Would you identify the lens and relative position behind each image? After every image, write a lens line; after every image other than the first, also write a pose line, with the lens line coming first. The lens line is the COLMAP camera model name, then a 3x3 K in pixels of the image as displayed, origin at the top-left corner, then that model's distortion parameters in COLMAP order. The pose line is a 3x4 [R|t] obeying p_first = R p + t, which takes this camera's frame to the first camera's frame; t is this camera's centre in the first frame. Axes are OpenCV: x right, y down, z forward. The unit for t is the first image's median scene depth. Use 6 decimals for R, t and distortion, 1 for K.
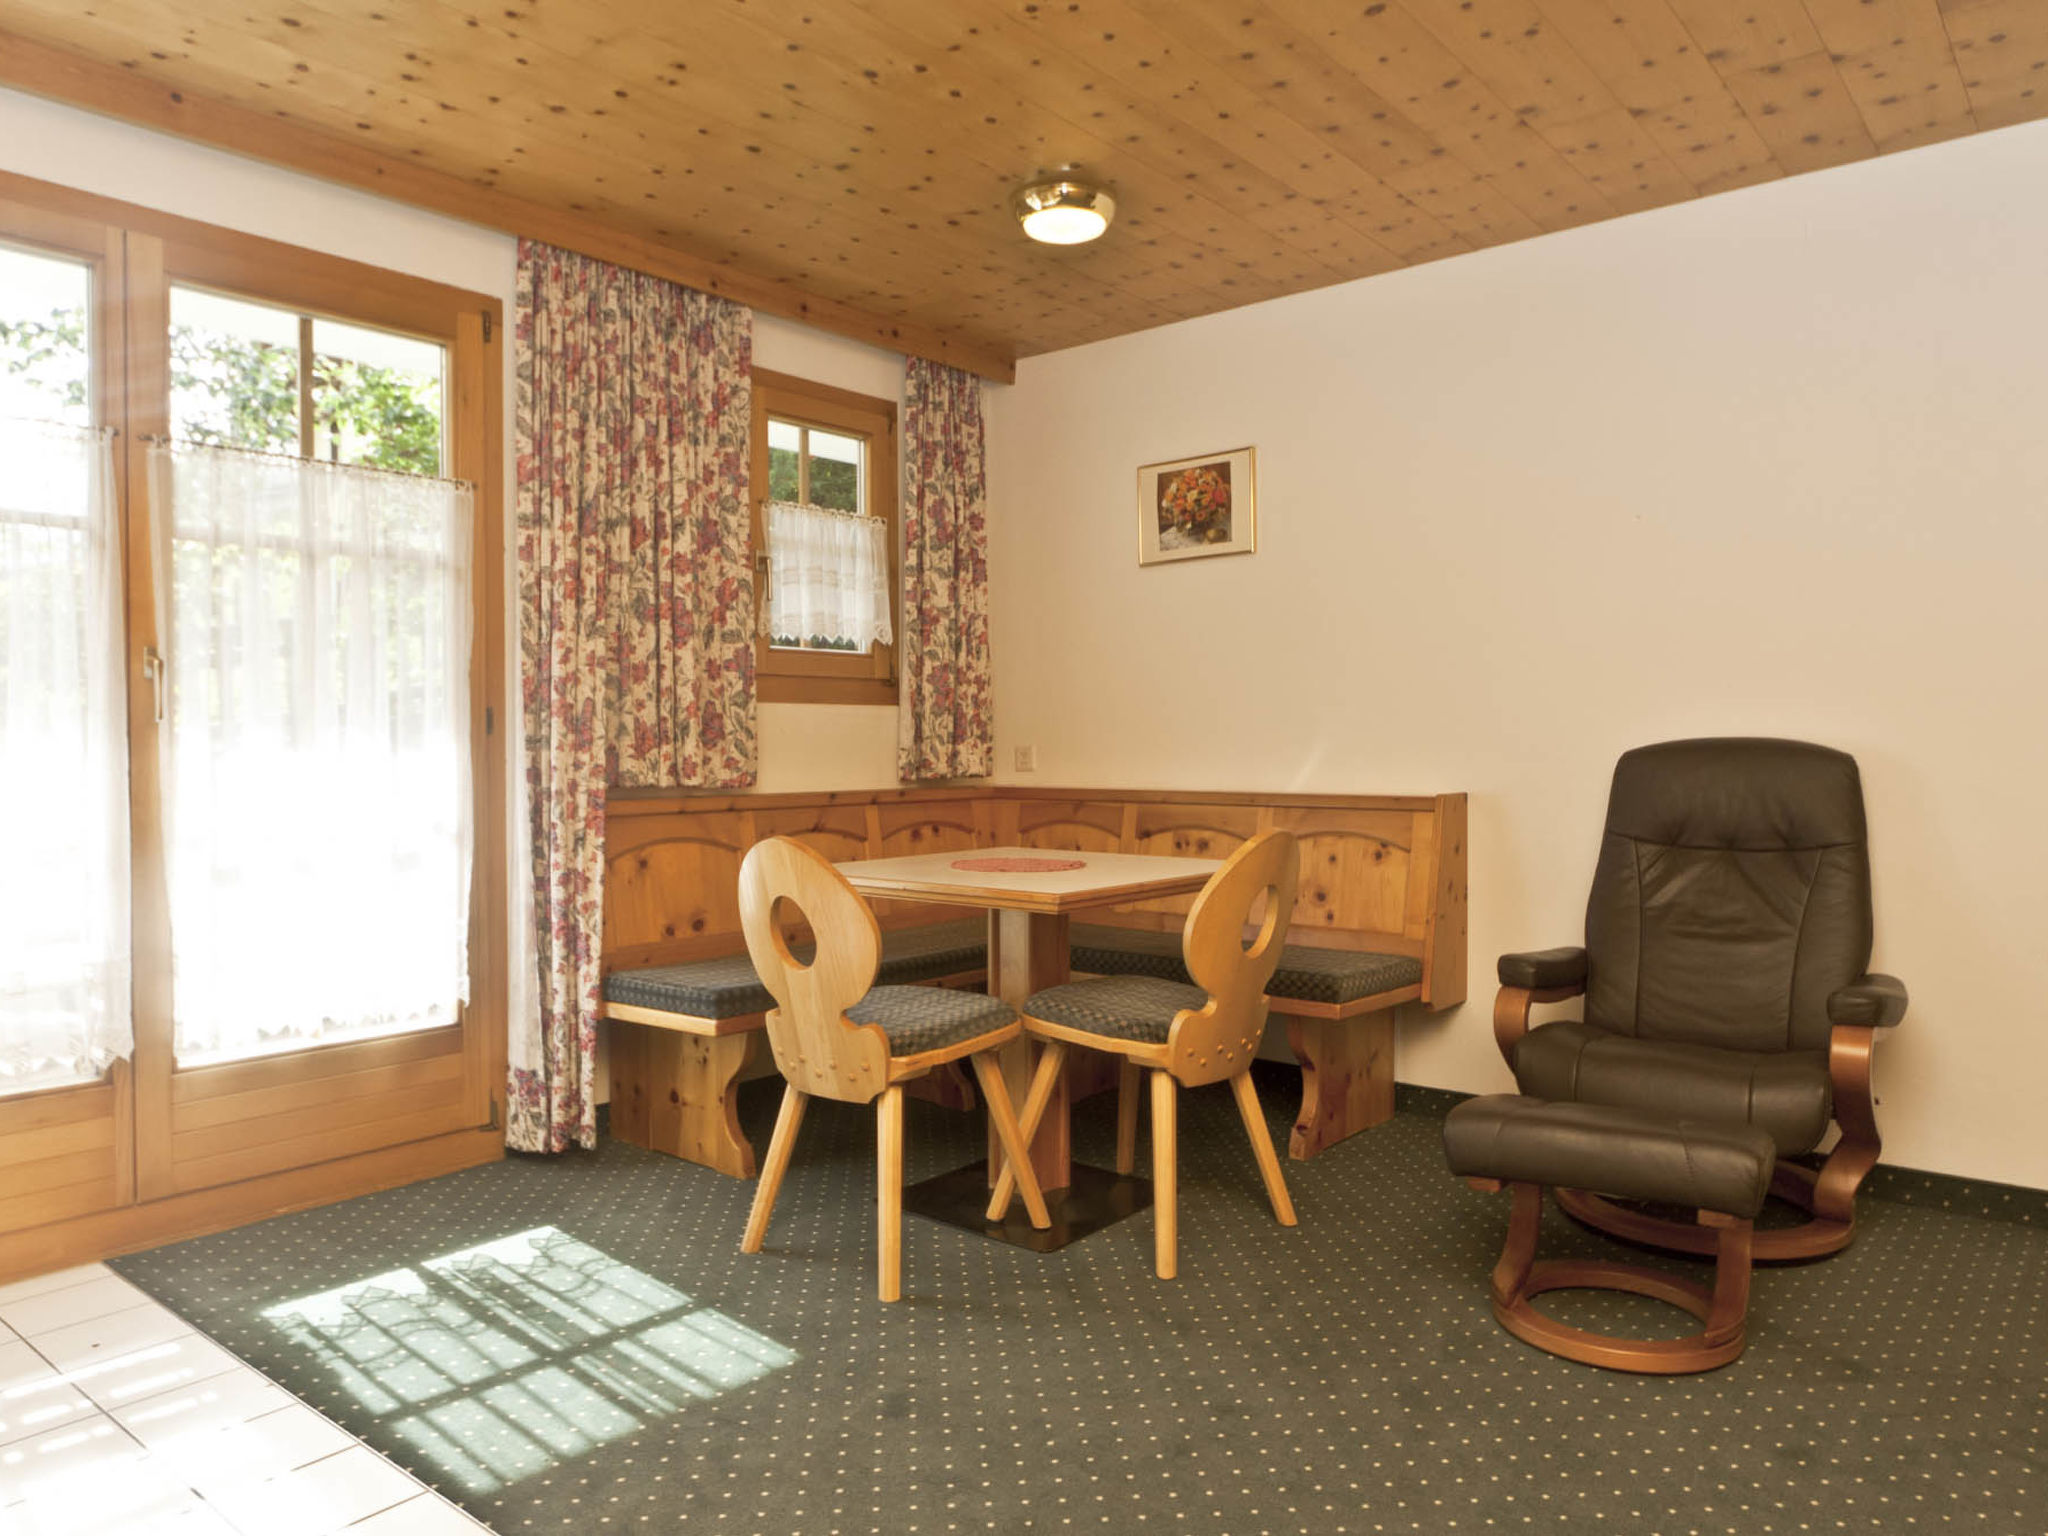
lens RADIAL K [[1296.8, 0, 1024.0], [0, 1296.8, 768.0], [0, 0, 1]] dist [0.004136, 0.001351]
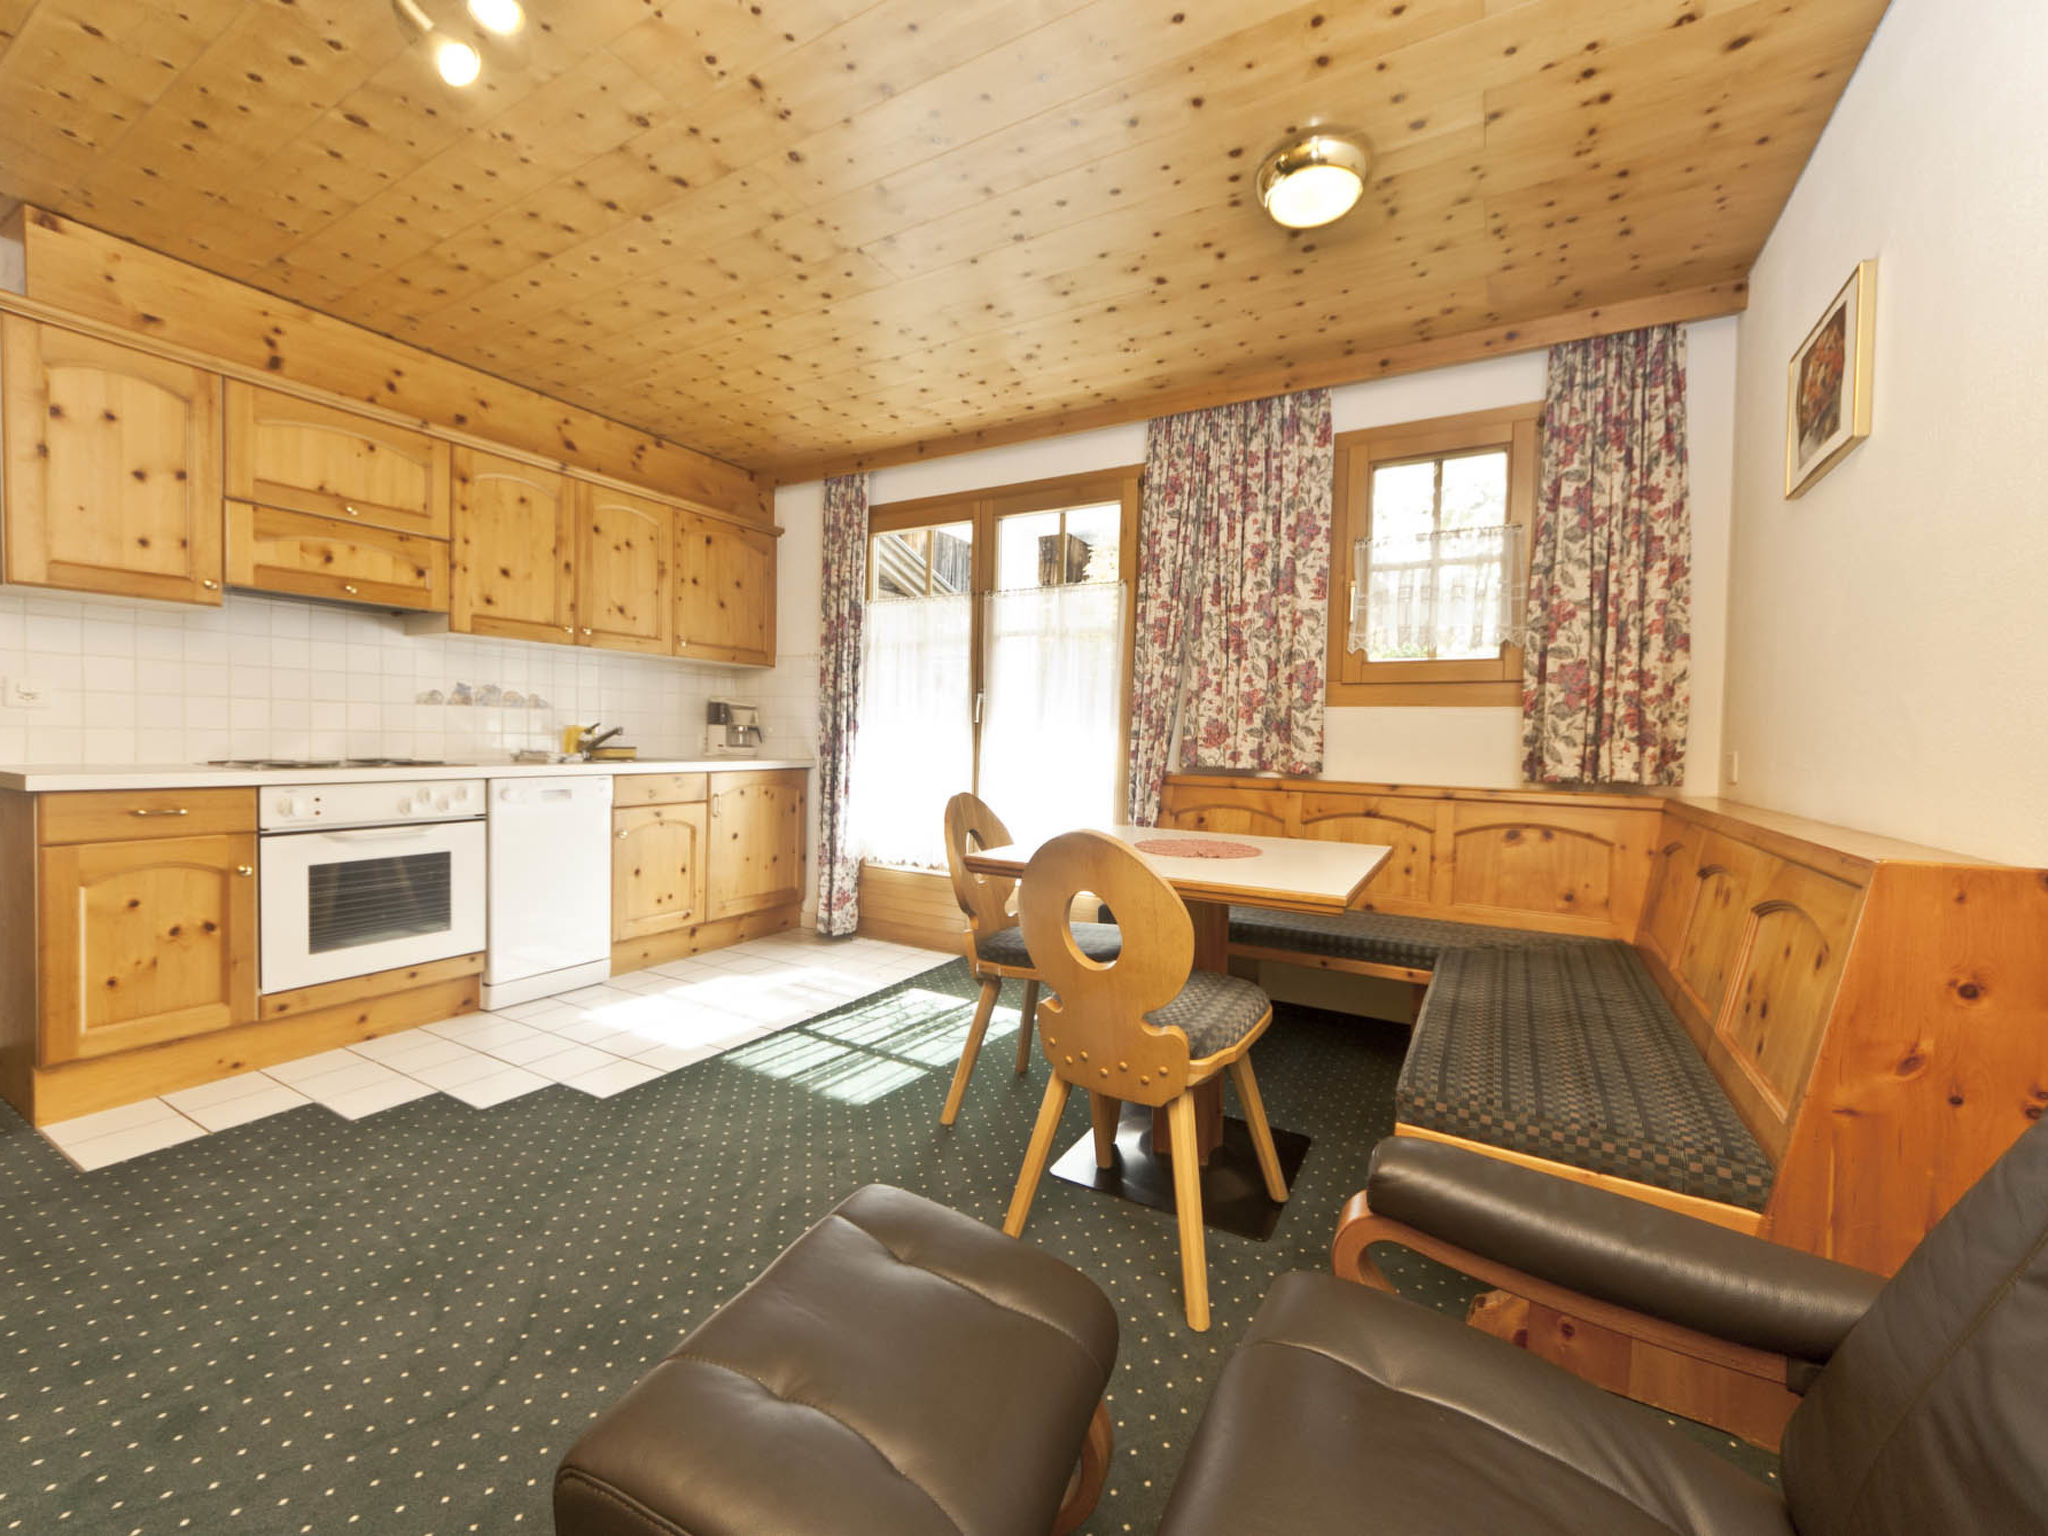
lens RADIAL K [[811.3, 0, 1066.3], [0, 811.3, 767.9], [0, 0, 1]] dist [-0.001094, -0.000086]
pose [[0.225009, 0.043442, -0.973388, 0.788425], [-0.044295, 0.998429, 0.034320, -0.011534], [0.973349, 0.035394, 0.226580, 0.933392]]
